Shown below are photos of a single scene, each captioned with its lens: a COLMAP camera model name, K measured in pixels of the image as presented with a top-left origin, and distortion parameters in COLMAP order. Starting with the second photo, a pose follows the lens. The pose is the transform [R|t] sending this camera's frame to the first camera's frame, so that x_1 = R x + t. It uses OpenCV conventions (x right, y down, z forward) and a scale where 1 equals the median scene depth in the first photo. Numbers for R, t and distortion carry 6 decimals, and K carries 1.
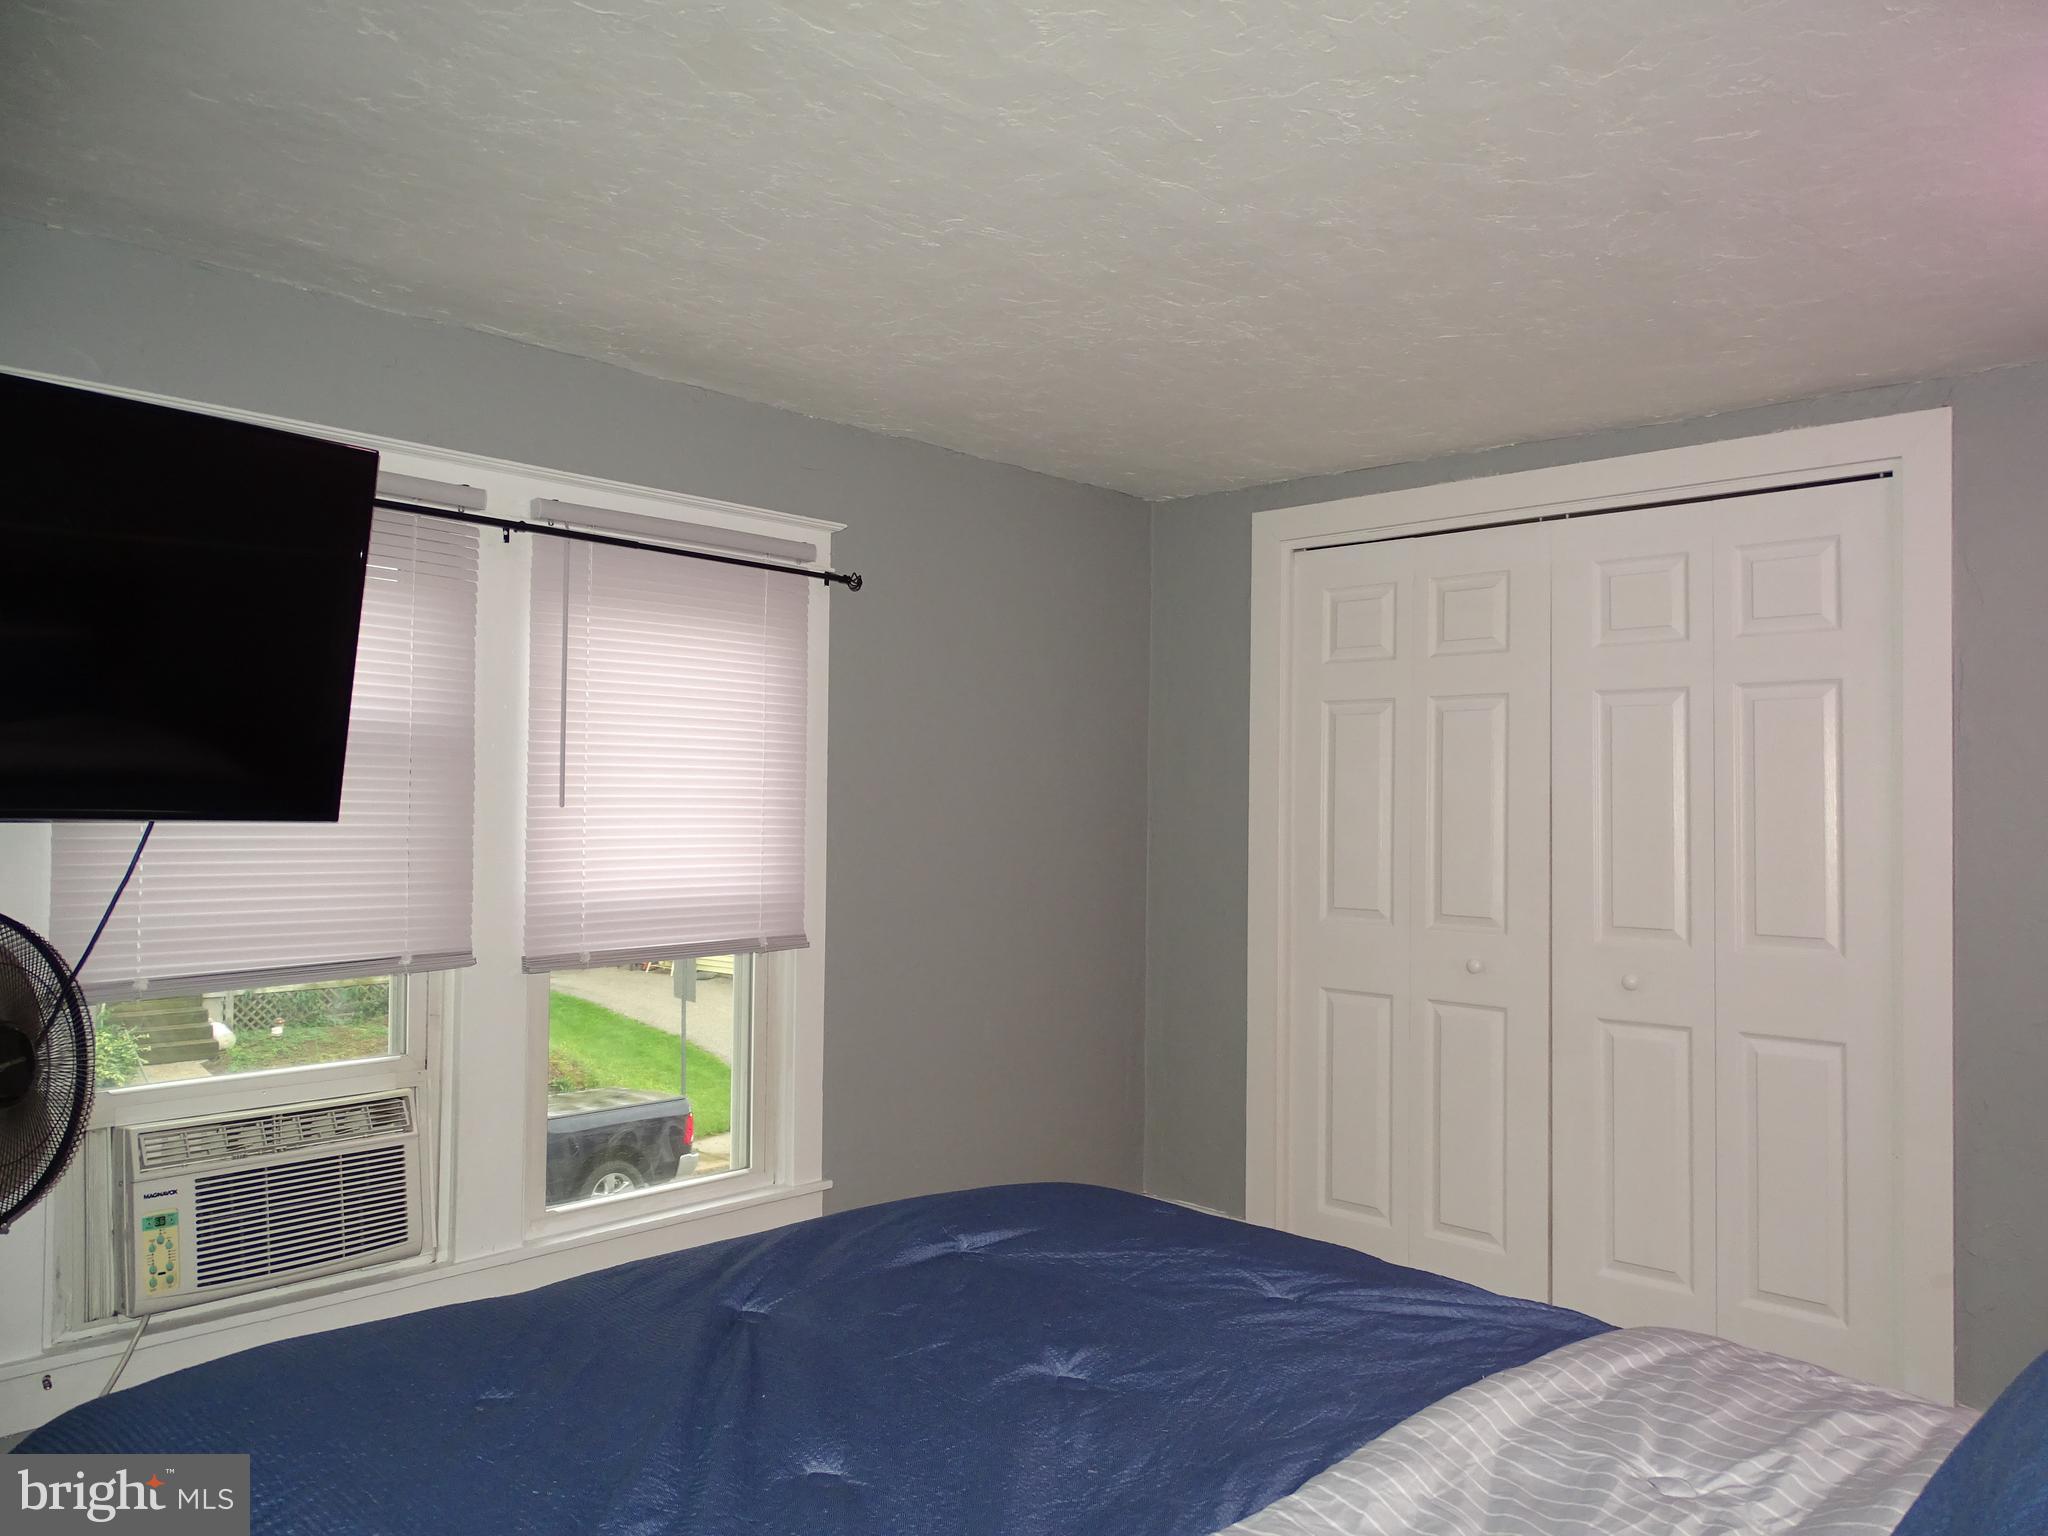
lens RADIAL K [[1444.5, 0, 1026.6], [0, 1444.5, 772.1], [0, 0, 1]] dist [0.014464, 0.006330]
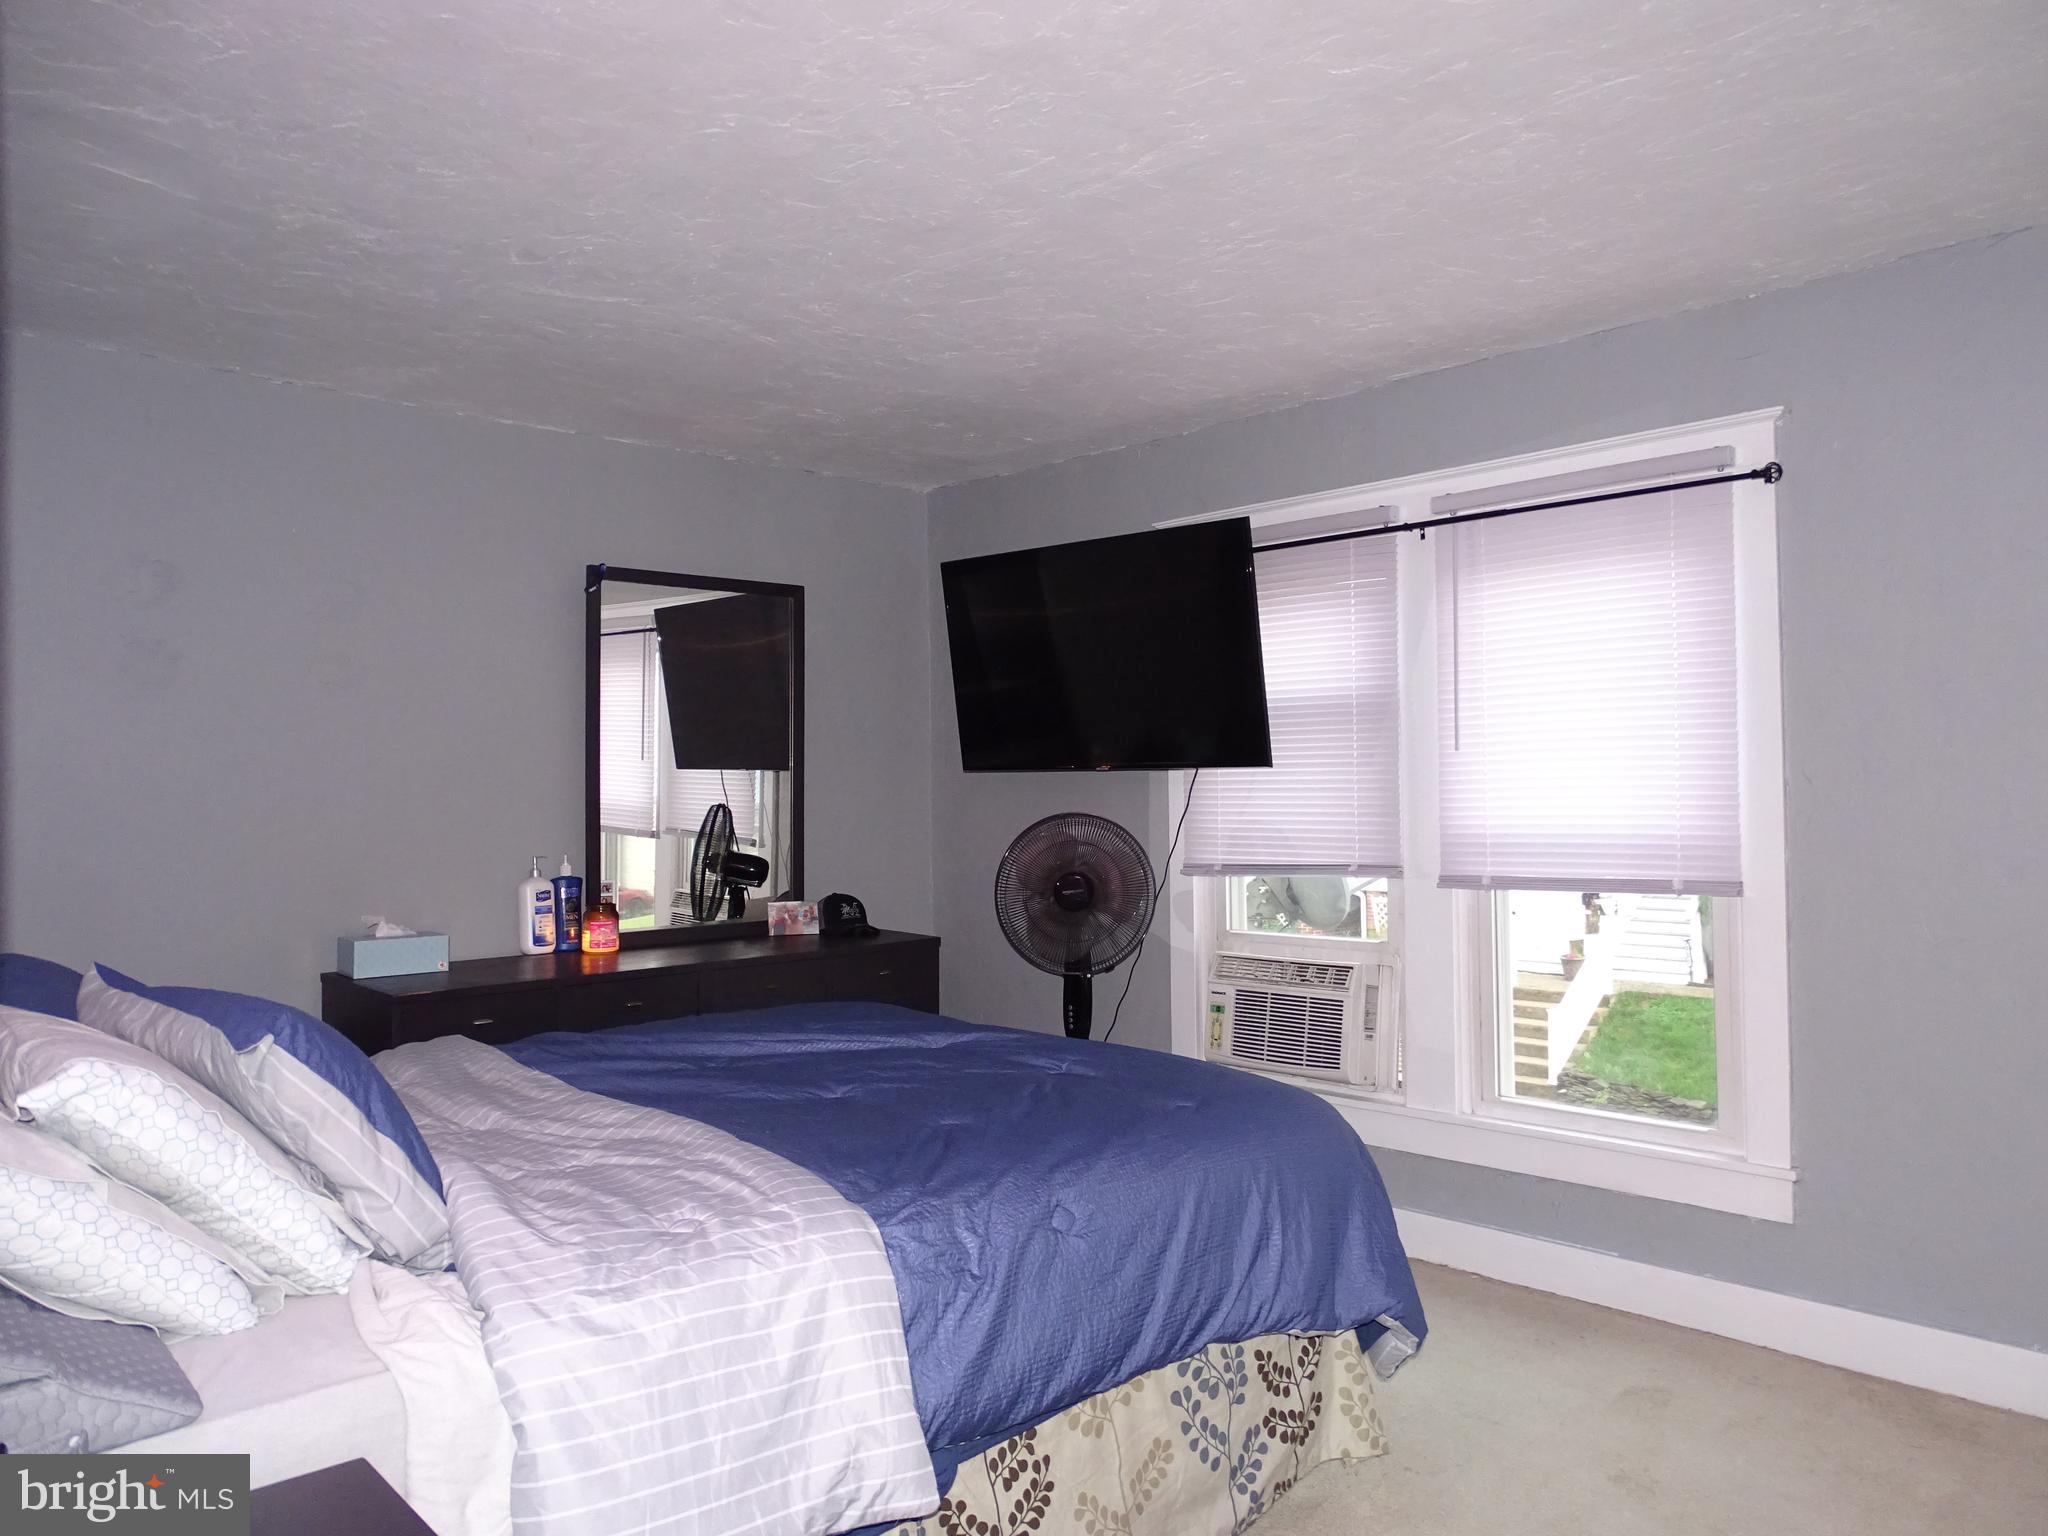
lens RADIAL K [[1444.5, 0, 1026.5], [0, 1444.5, 771.9], [0, 0, 1]] dist [0.014464, 0.006330]
pose [[-0.020523, -0.025827, -0.999456, 0.915229], [0.036276, 0.998989, -0.026560, 0.063100], [0.999131, -0.036802, -0.019566, 0.705229]]
